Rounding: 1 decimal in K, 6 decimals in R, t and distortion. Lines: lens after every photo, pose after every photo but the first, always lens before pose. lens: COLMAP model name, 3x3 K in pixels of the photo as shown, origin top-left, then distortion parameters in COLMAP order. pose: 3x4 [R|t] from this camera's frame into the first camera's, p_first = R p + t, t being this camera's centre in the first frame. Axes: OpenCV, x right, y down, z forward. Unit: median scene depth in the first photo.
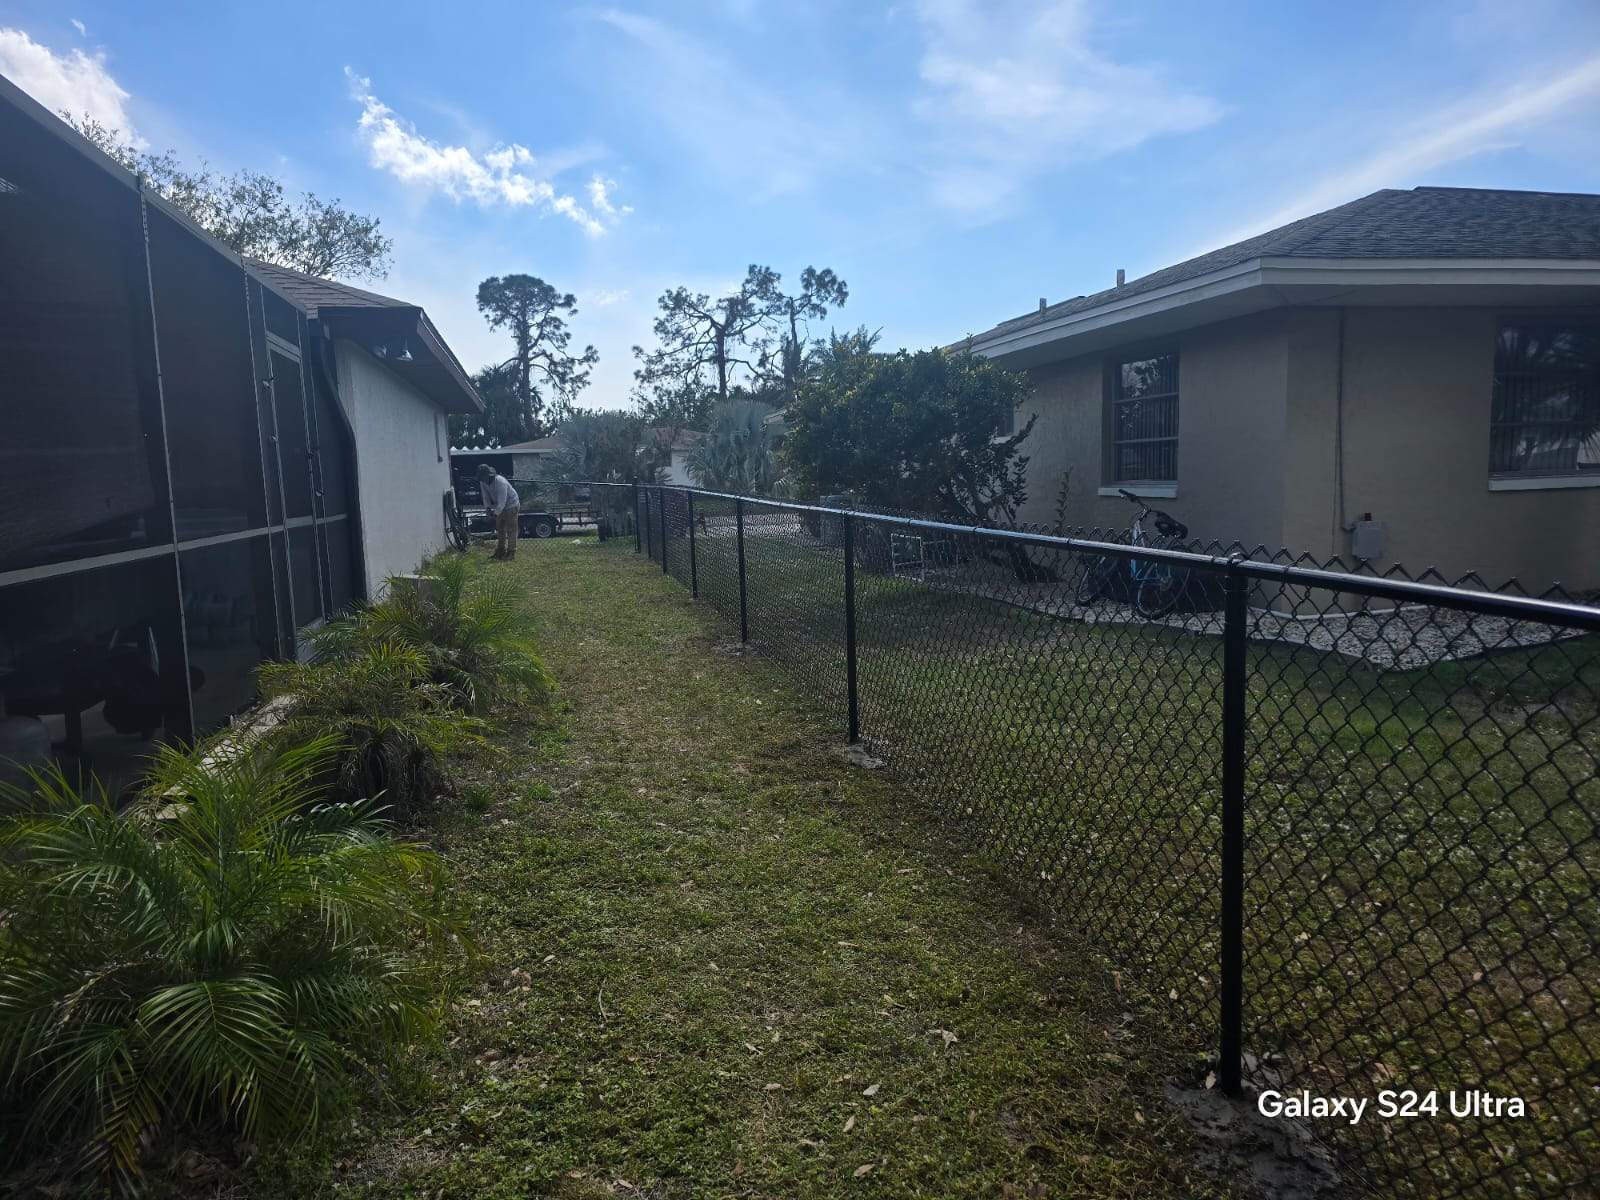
lens RADIAL K [[1010.2, 0, 790.1], [0, 1010.2, 574.0], [0, 0, 1]] dist [0.073229, -0.000641]
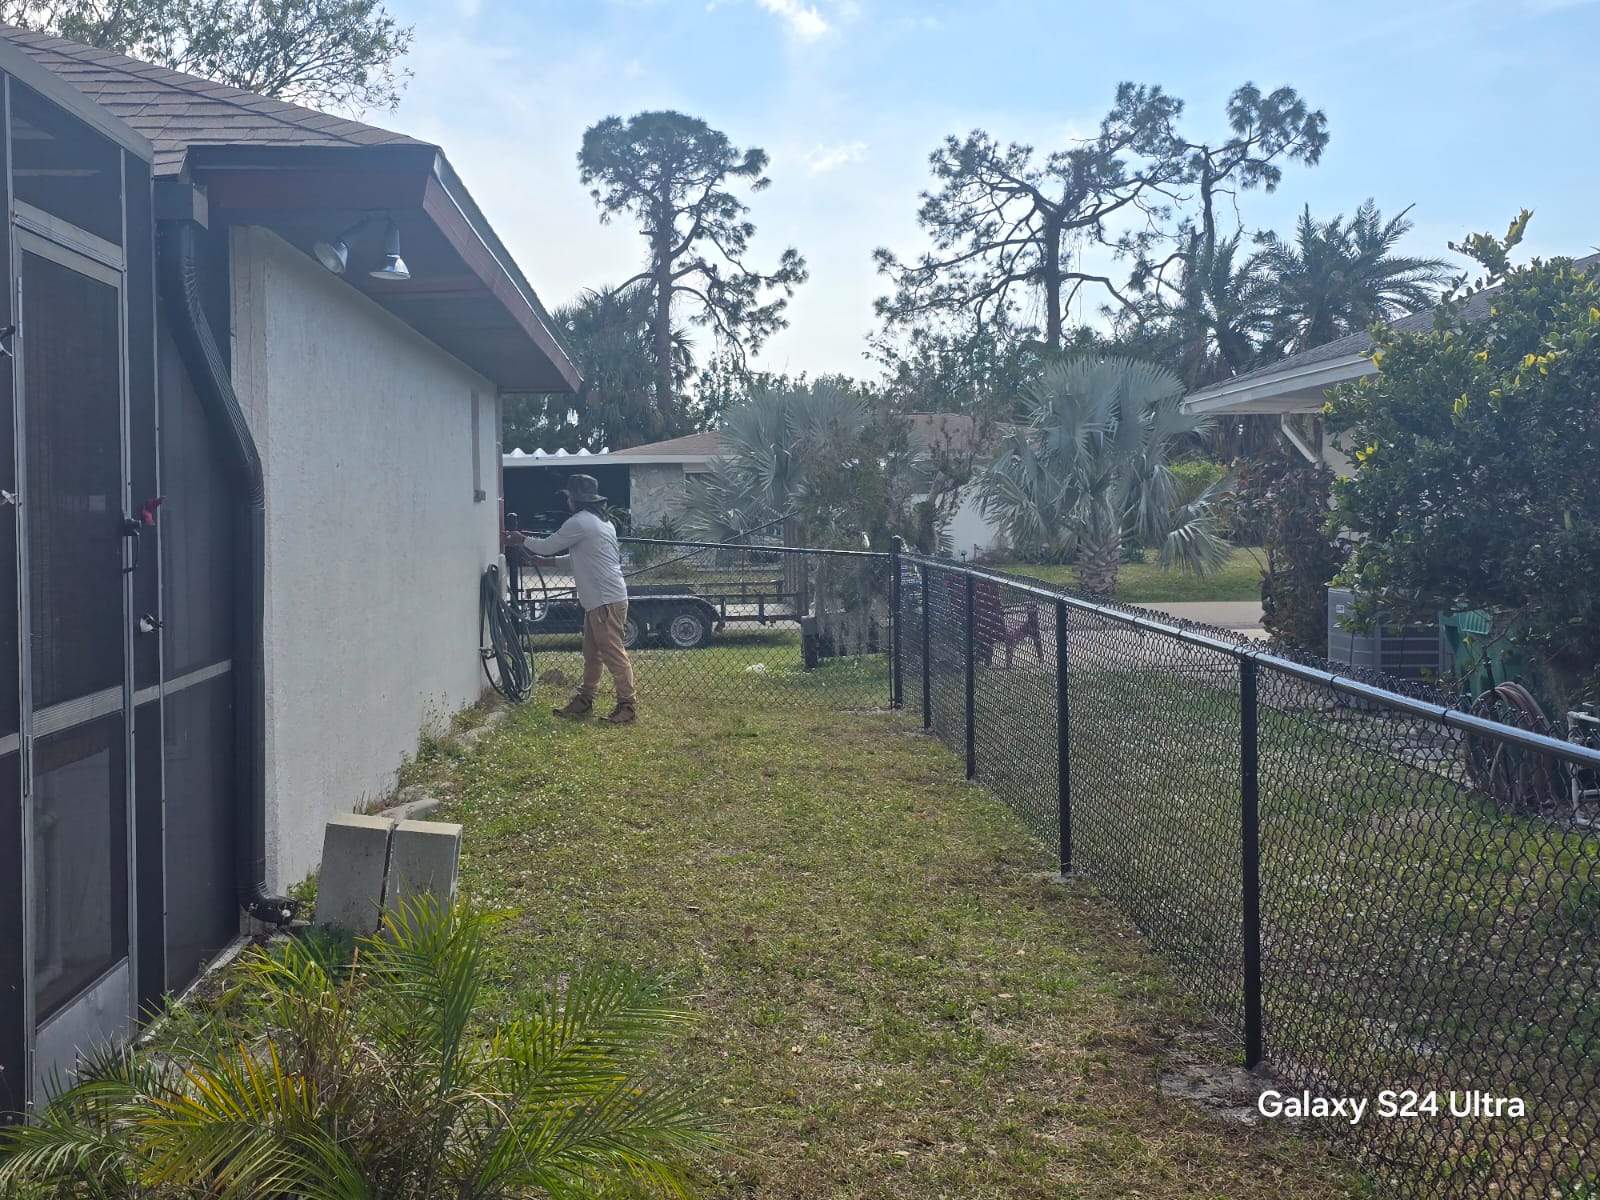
lens RADIAL K [[1903.0, 0, 771.7], [0, 1903.0, 492.9], [0, 0, 1]] dist [0.202985, -0.609140]
pose [[0.982023, 0.021851, -0.187491, -0.029023], [-0.039634, 0.995004, -0.091629, -0.020528], [0.184552, 0.097413, 0.977983, 0.099300]]
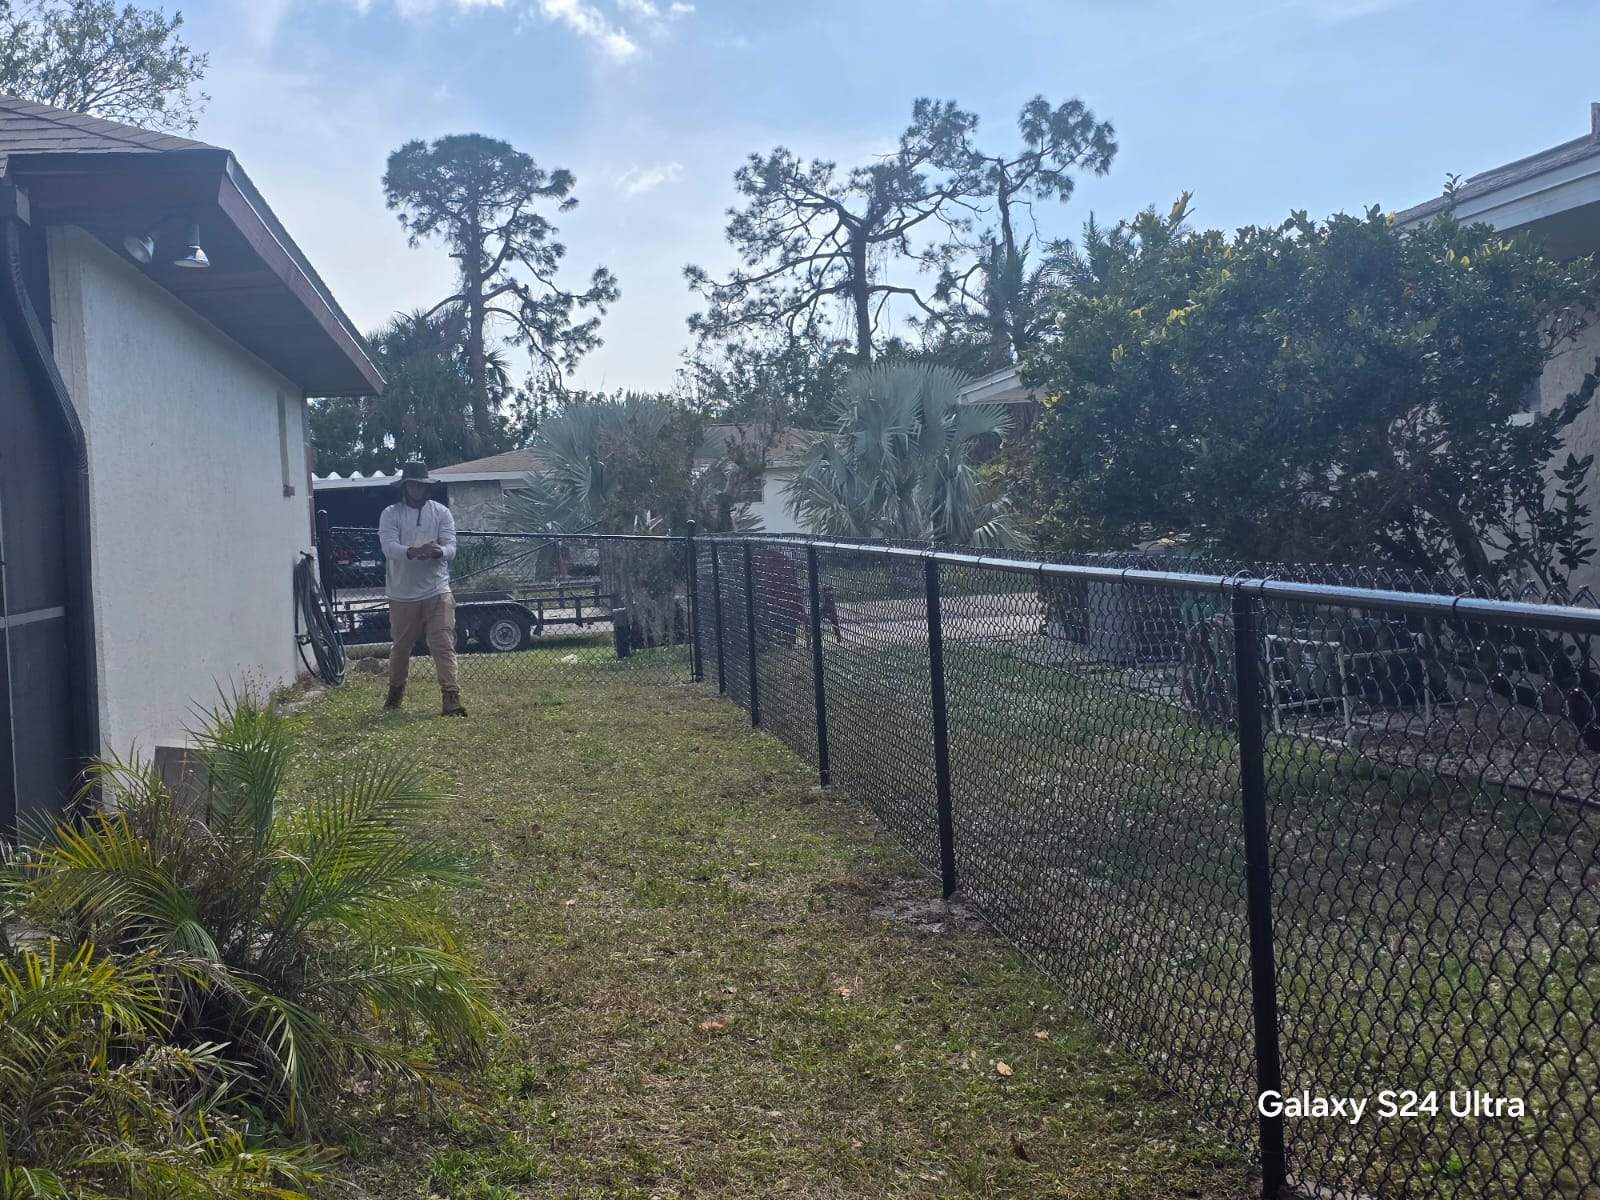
lens RADIAL K [[1970.3, 0, 770.3], [0, 1970.3, 522.3], [0, 0, 1]] dist [0.184980, -0.372184]
pose [[0.993813, -0.018233, -0.109560, -0.008528], [0.007483, 0.995184, -0.097734, -0.002594], [0.110814, 0.096310, 0.989164, 0.052038]]
